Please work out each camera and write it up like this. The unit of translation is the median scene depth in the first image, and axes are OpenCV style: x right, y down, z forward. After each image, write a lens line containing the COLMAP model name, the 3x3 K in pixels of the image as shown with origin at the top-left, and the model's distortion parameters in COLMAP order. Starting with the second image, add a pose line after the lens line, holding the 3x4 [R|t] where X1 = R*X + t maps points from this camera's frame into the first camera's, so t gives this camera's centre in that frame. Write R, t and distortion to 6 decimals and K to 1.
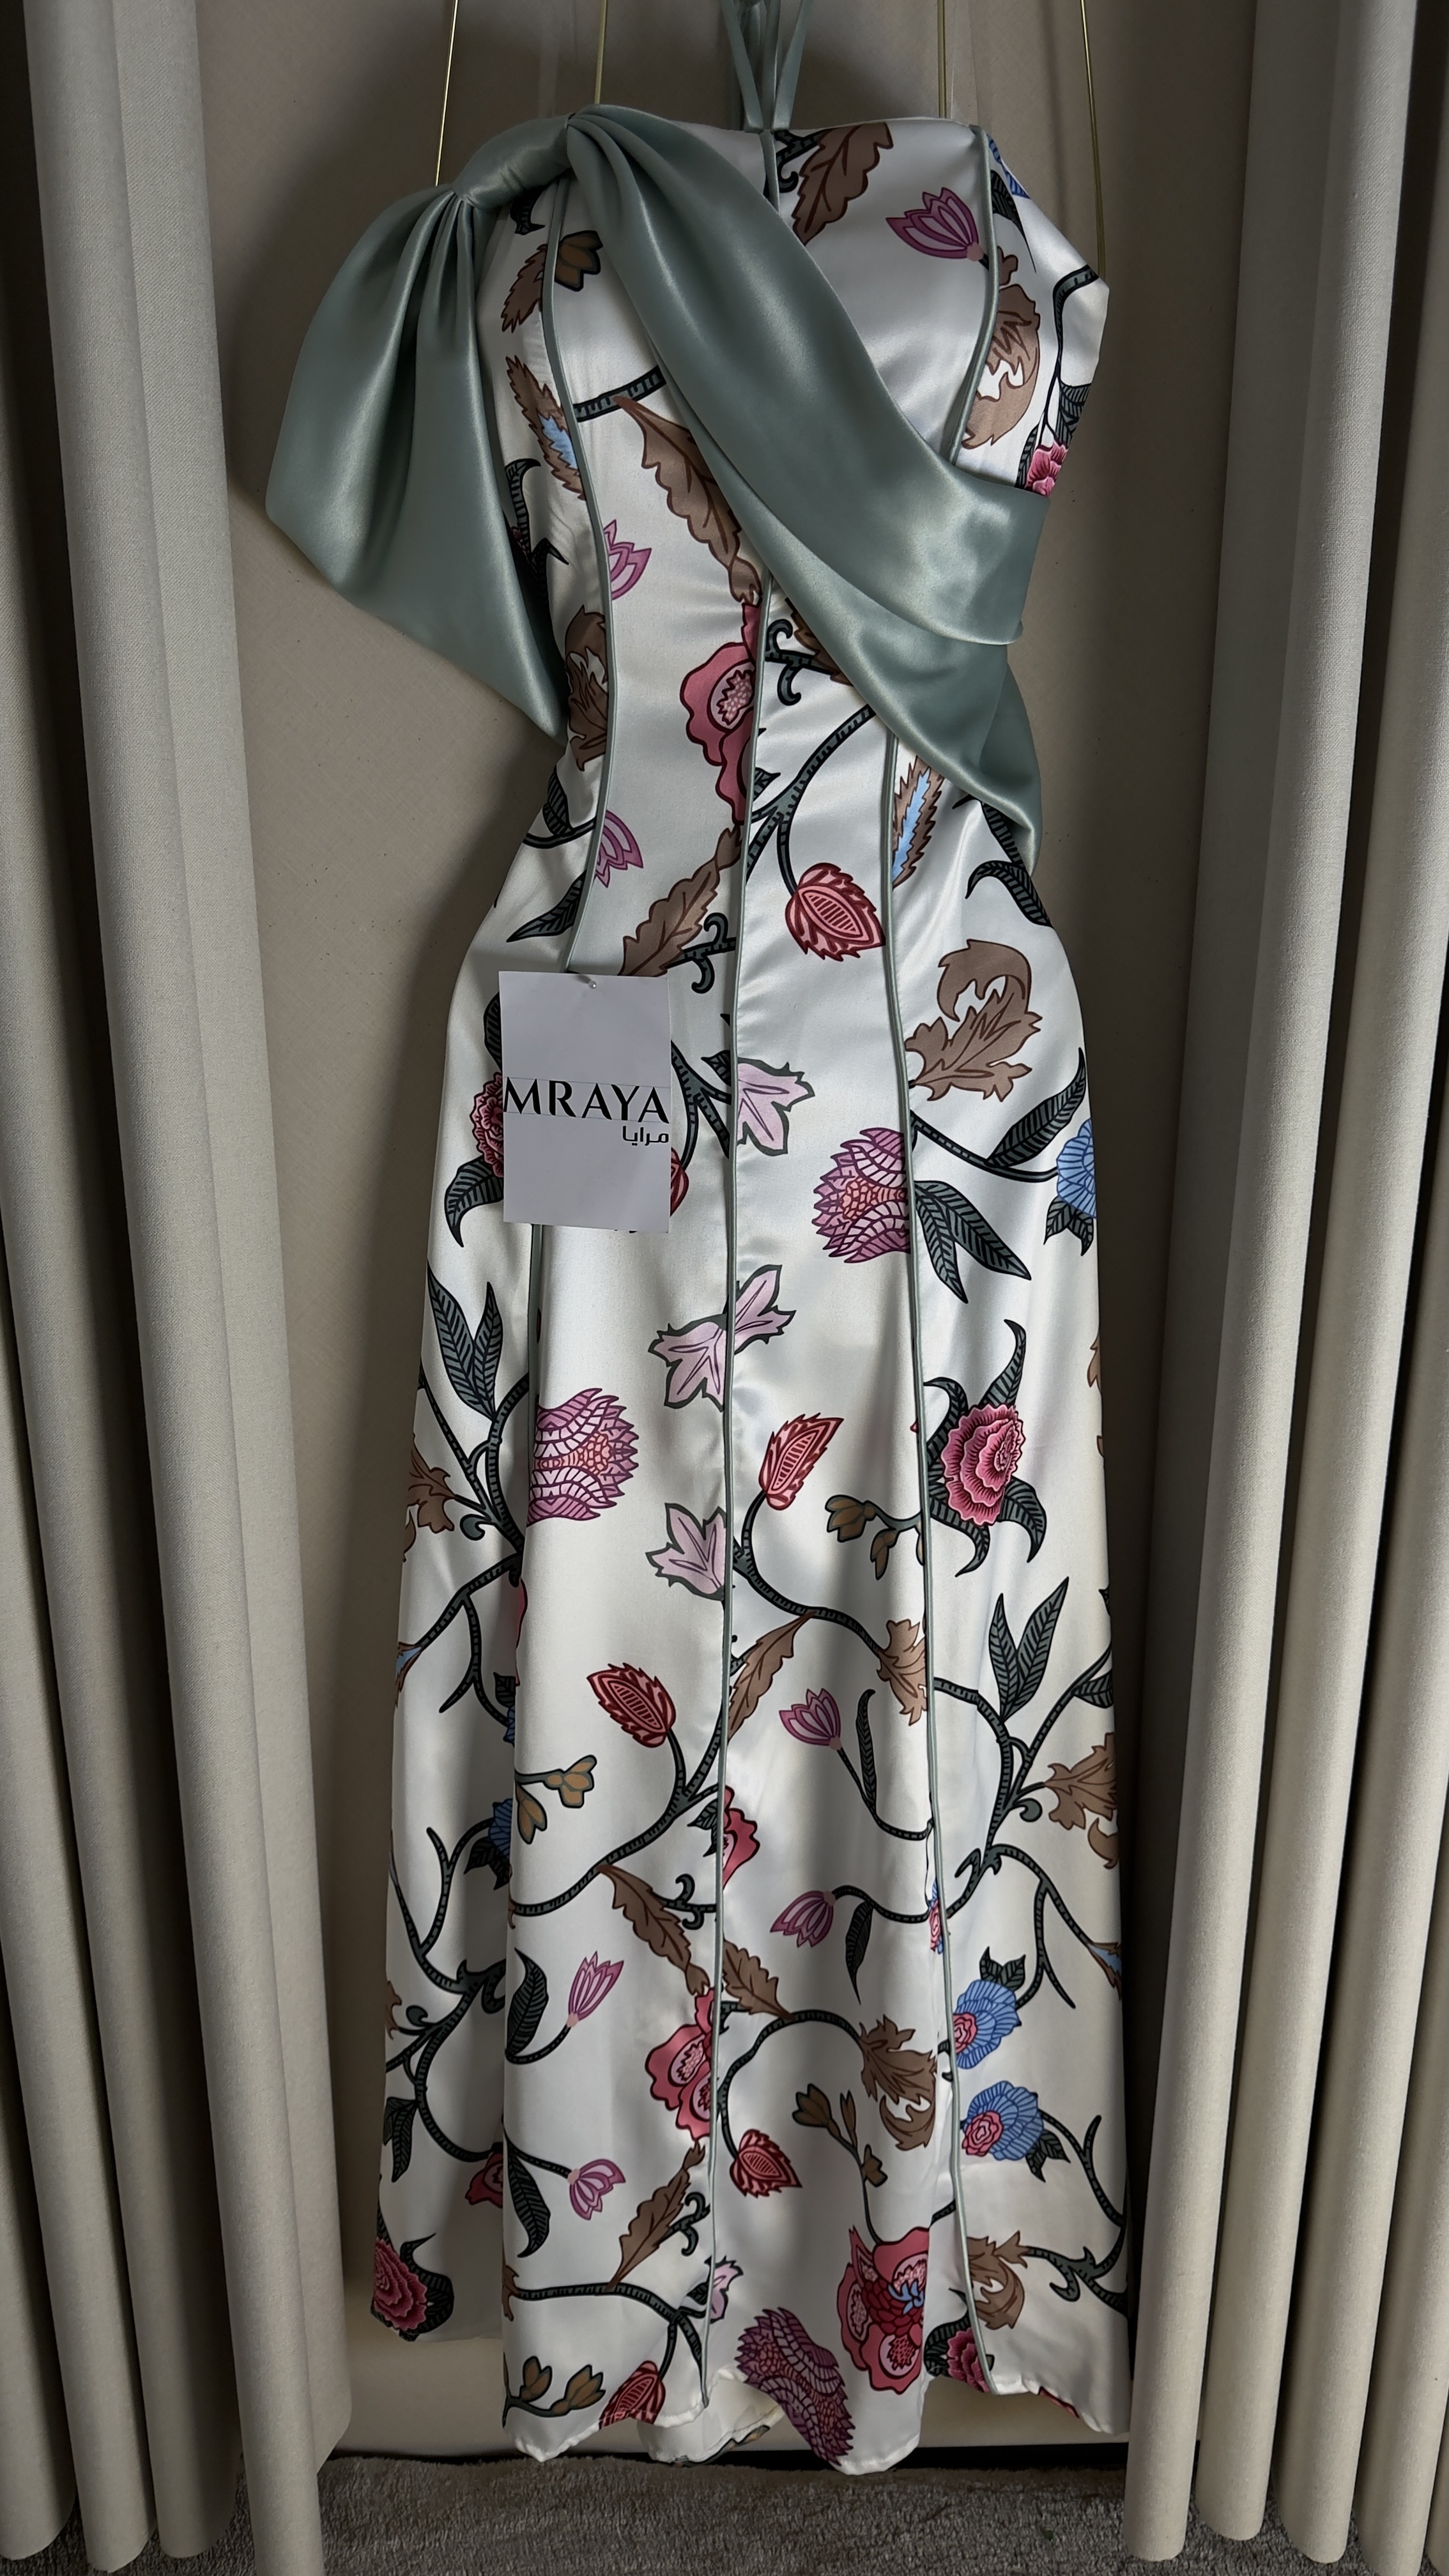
lens RADIAL K [[1808.4, 0, 724.5], [0, 1808.4, 1288.0], [0, 0, 1]] dist [0.216286, -0.390754]
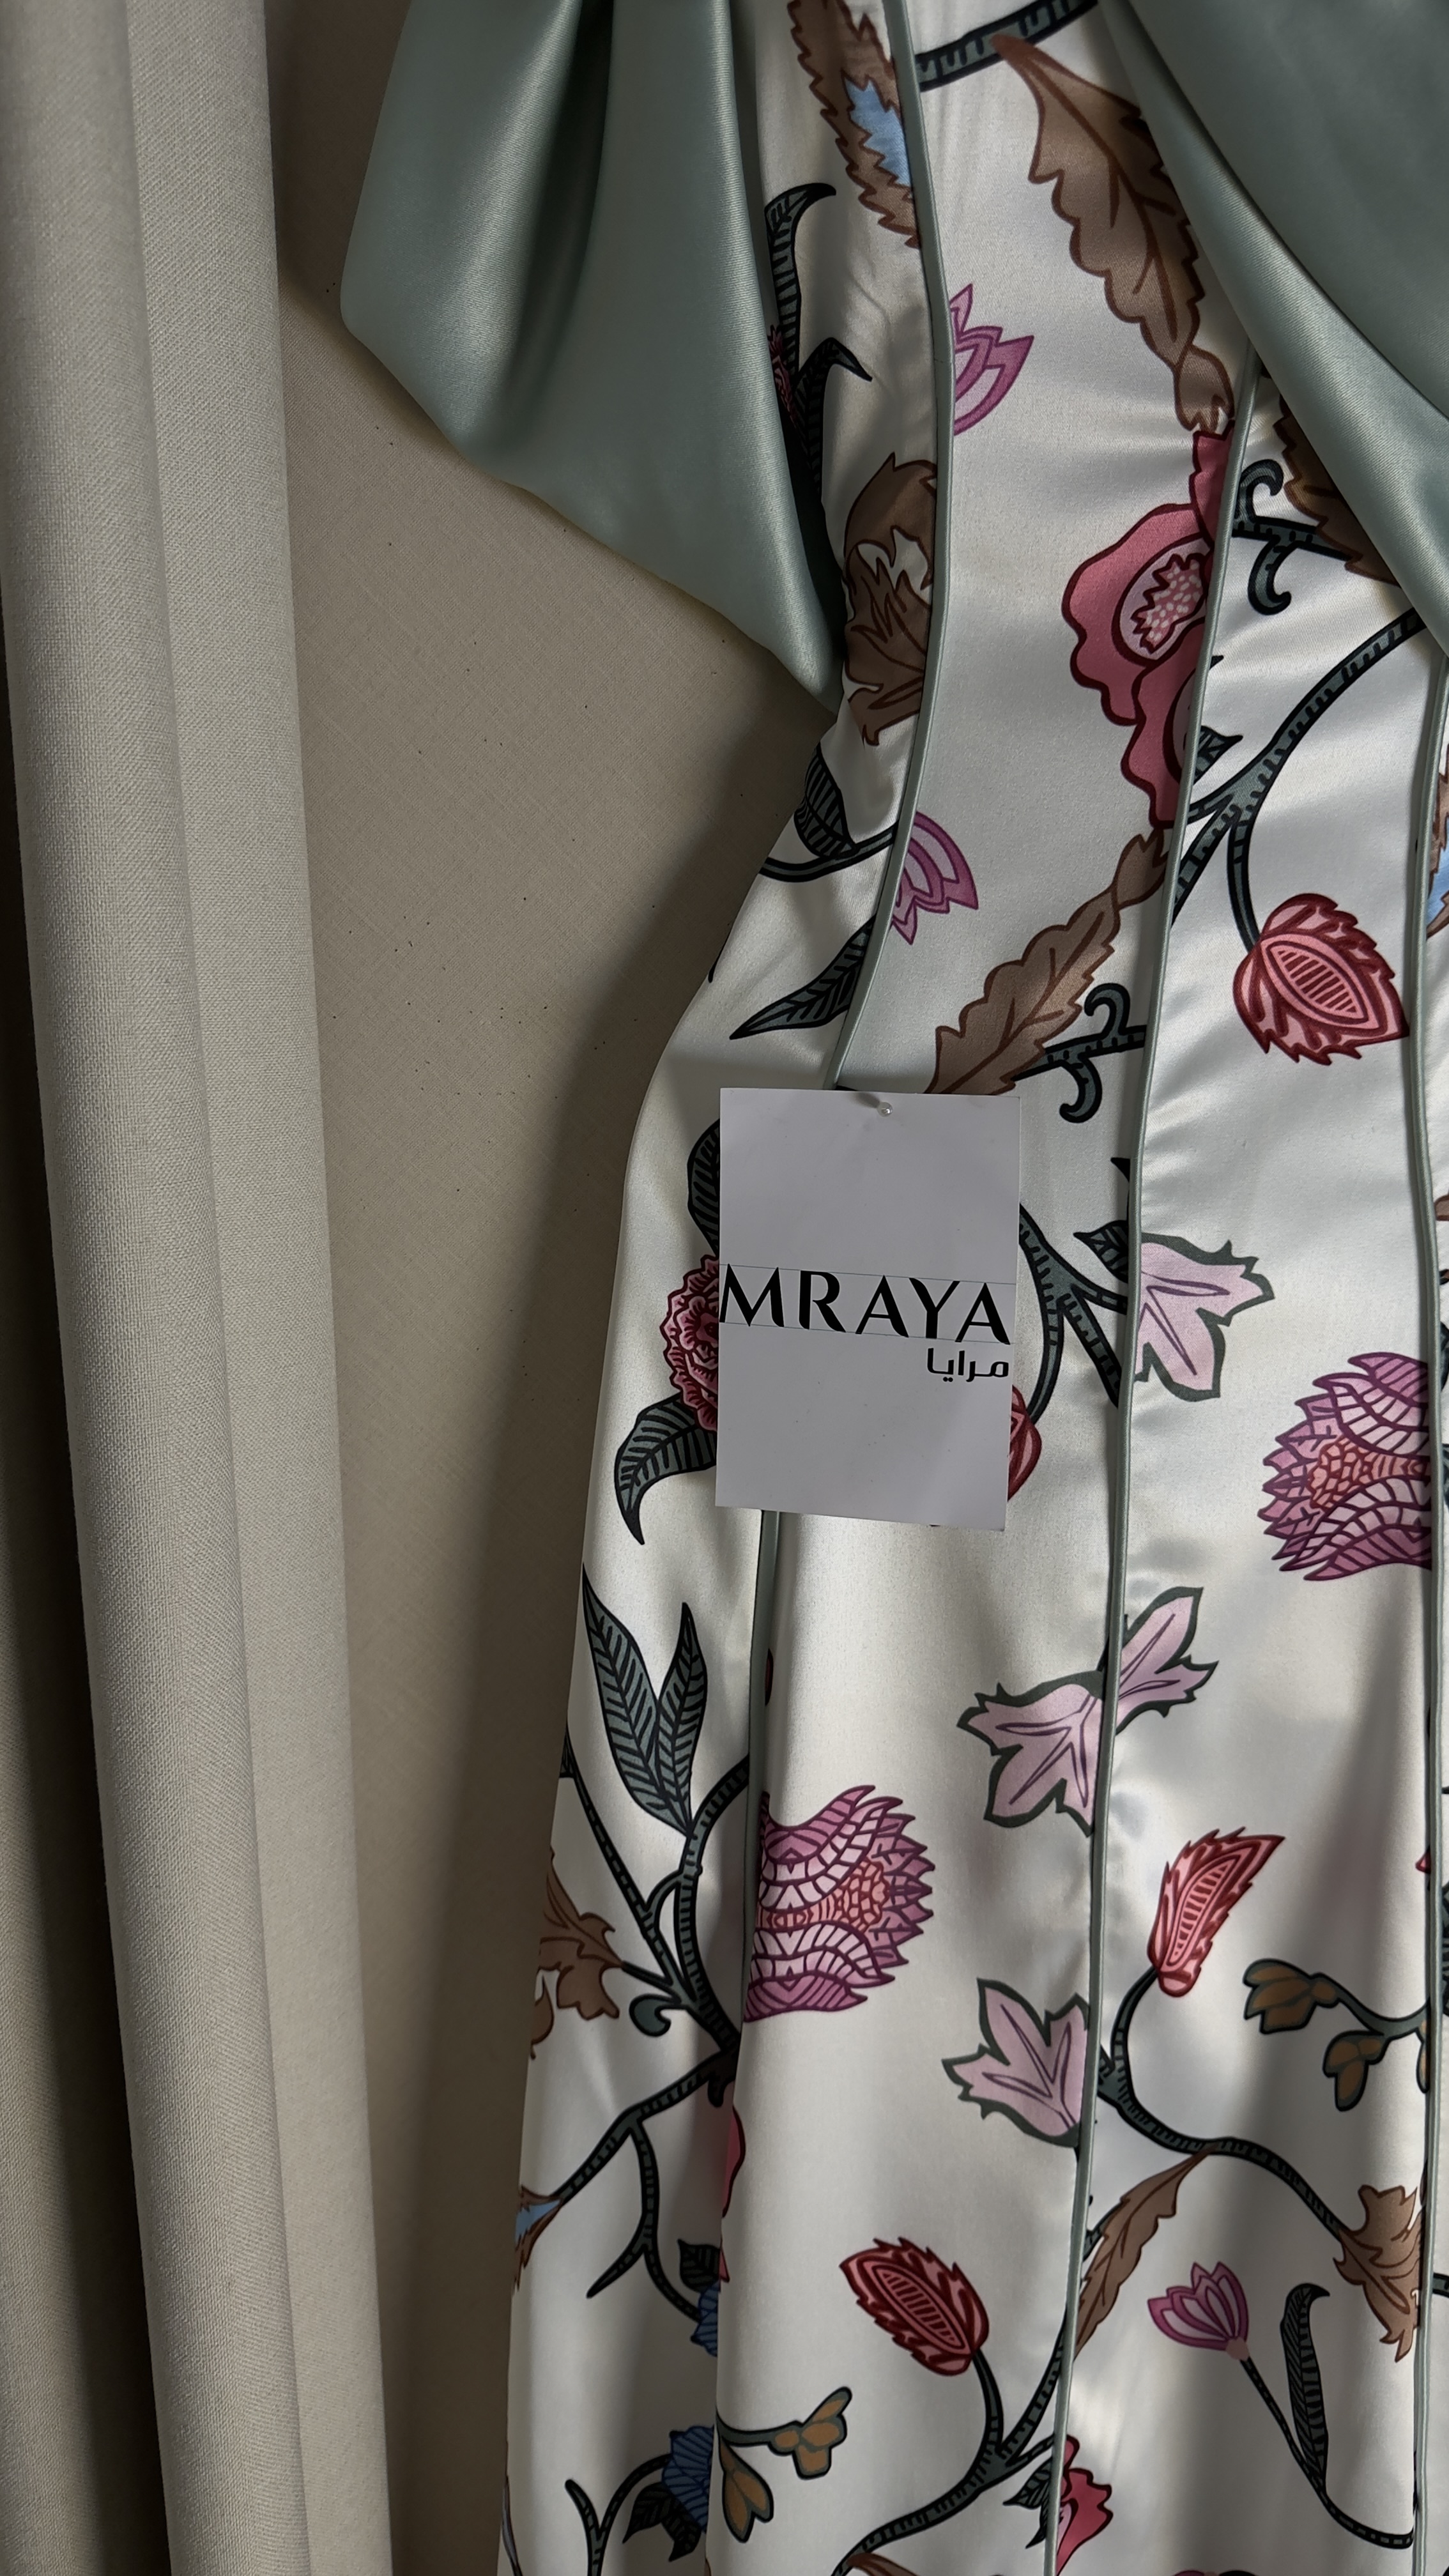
lens RADIAL K [[1812.1, 0, 716.6], [0, 1812.1, 1299.8], [0, 0, 1]] dist [0.163324, -0.288923]
pose [[0.999837, -0.001050, -0.018012, -0.112956], [0.000139, 0.998721, -0.050553, -0.075208], [0.018042, 0.050542, 0.998559, 0.415431]]
